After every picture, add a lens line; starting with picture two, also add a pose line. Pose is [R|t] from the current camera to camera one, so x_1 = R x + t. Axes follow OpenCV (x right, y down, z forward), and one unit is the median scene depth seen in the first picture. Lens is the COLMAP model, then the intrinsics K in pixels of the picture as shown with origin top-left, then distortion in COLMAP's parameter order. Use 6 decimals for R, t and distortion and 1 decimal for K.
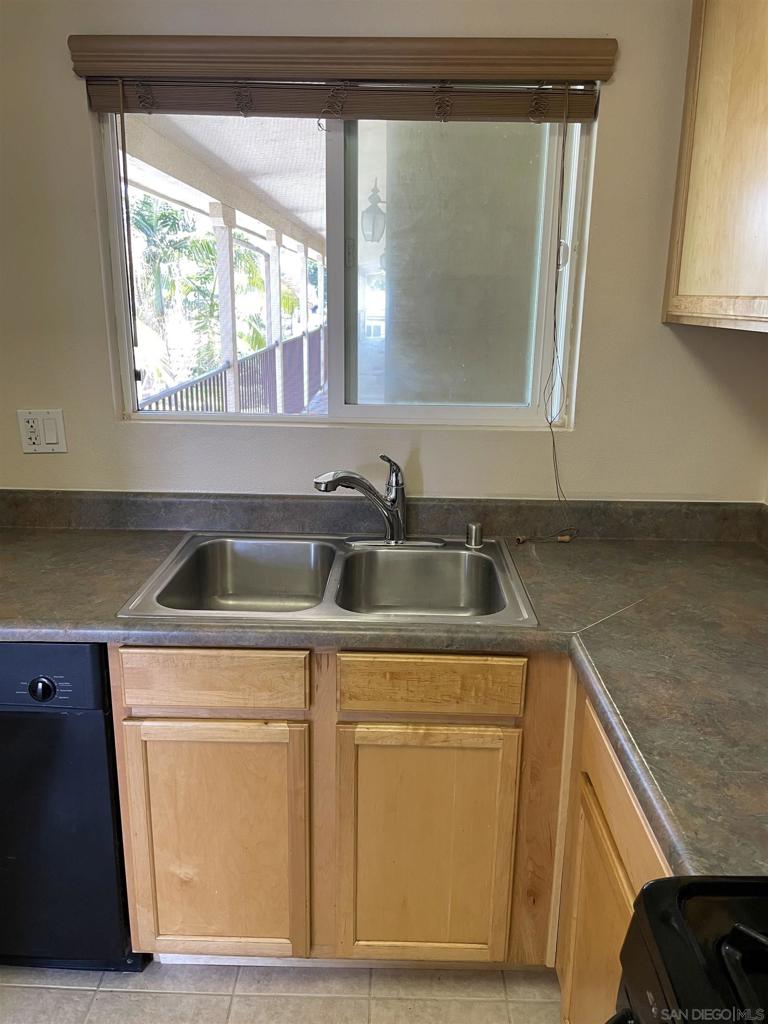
lens RADIAL K [[773.4, 0, 386.3], [0, 773.4, 506.5], [0, 0, 1]] dist [0.108768, -0.141412]
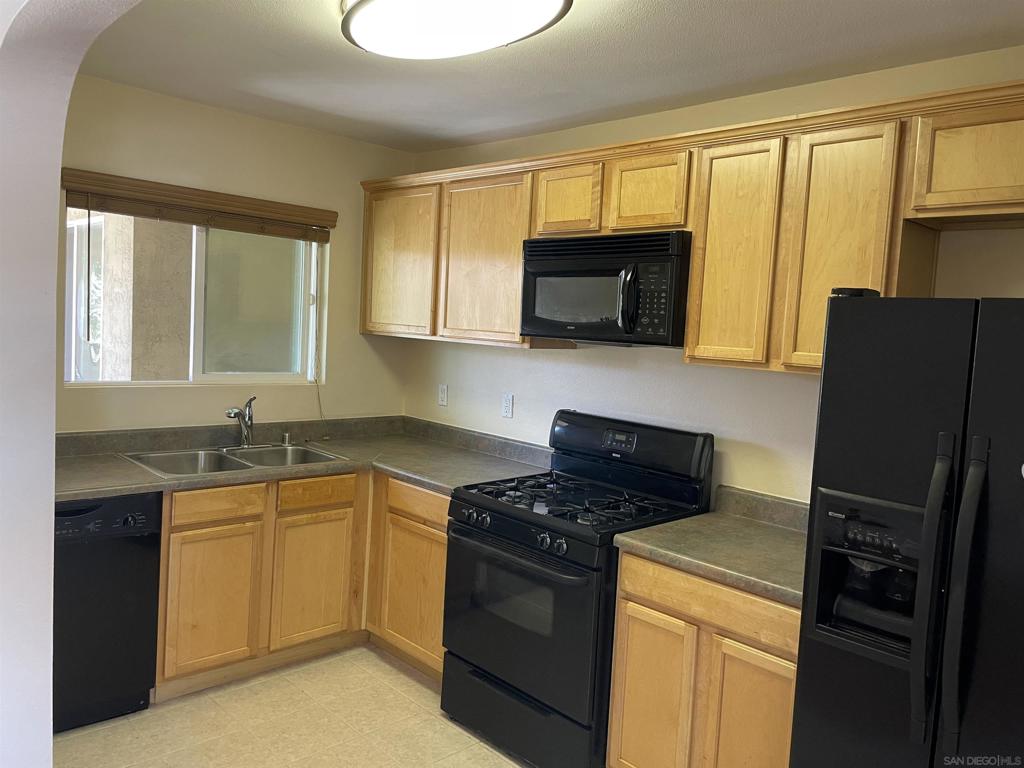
lens RADIAL K [[773.4, 0, 512.0], [0, 773.4, 384.0], [0, 0, 1]] dist [0.108768, -0.141412]
pose [[0.707602, -0.028366, 0.706042, -0.925593], [0.140783, 0.984821, -0.101528, 0.192032], [-0.692445, 0.171240, 0.700854, -0.821946]]
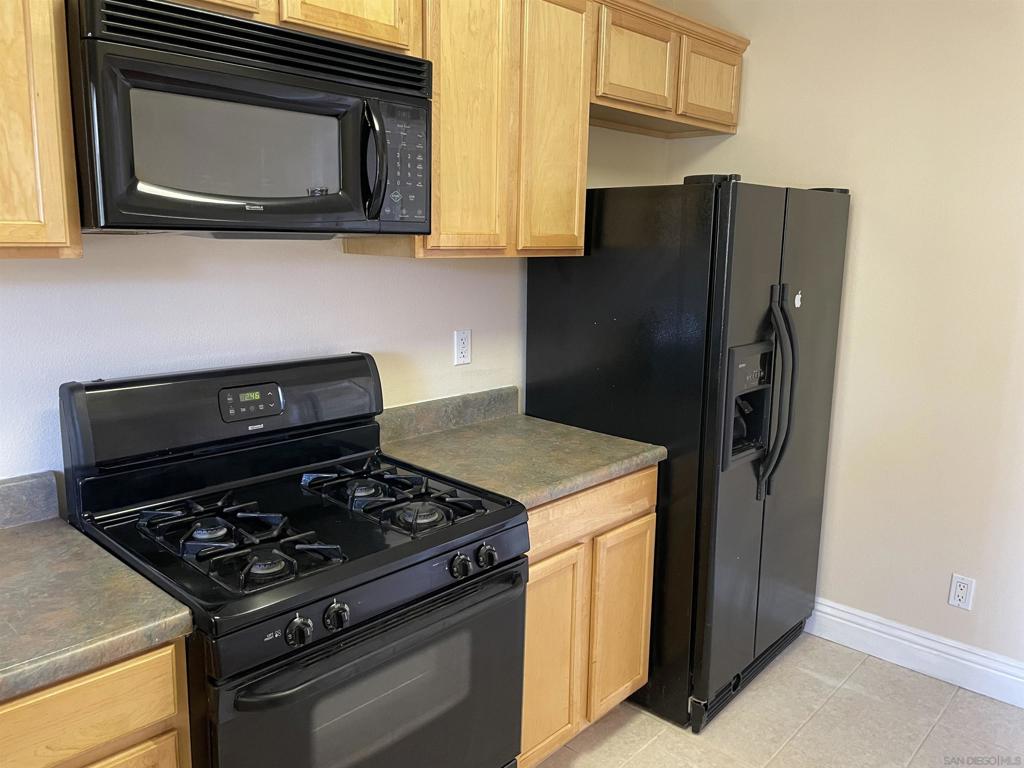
lens RADIAL K [[773.4, 0, 512.0], [0, 773.4, 384.0], [0, 0, 1]] dist [0.108768, -0.141412]
pose [[-0.741676, -0.148374, 0.654142, -0.471957], [0.152249, 0.912535, 0.379606, -0.176235], [-0.653251, 0.381137, -0.654215, 0.652381]]
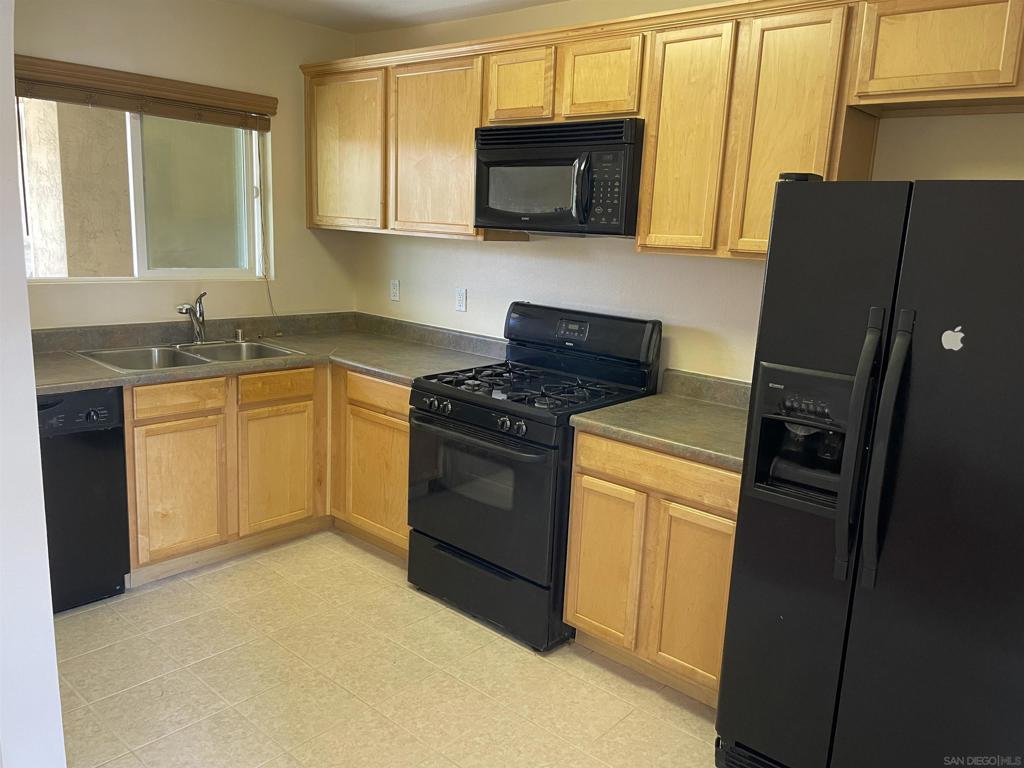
lens RADIAL K [[773.4, 0, 512.0], [0, 773.4, 384.0], [0, 0, 1]] dist [0.108768, -0.141412]
pose [[0.651723, -0.134588, 0.746421, -0.986003], [0.161623, 0.986170, 0.036700, 0.209755], [-0.741037, 0.096721, 0.664462, -0.831039]]
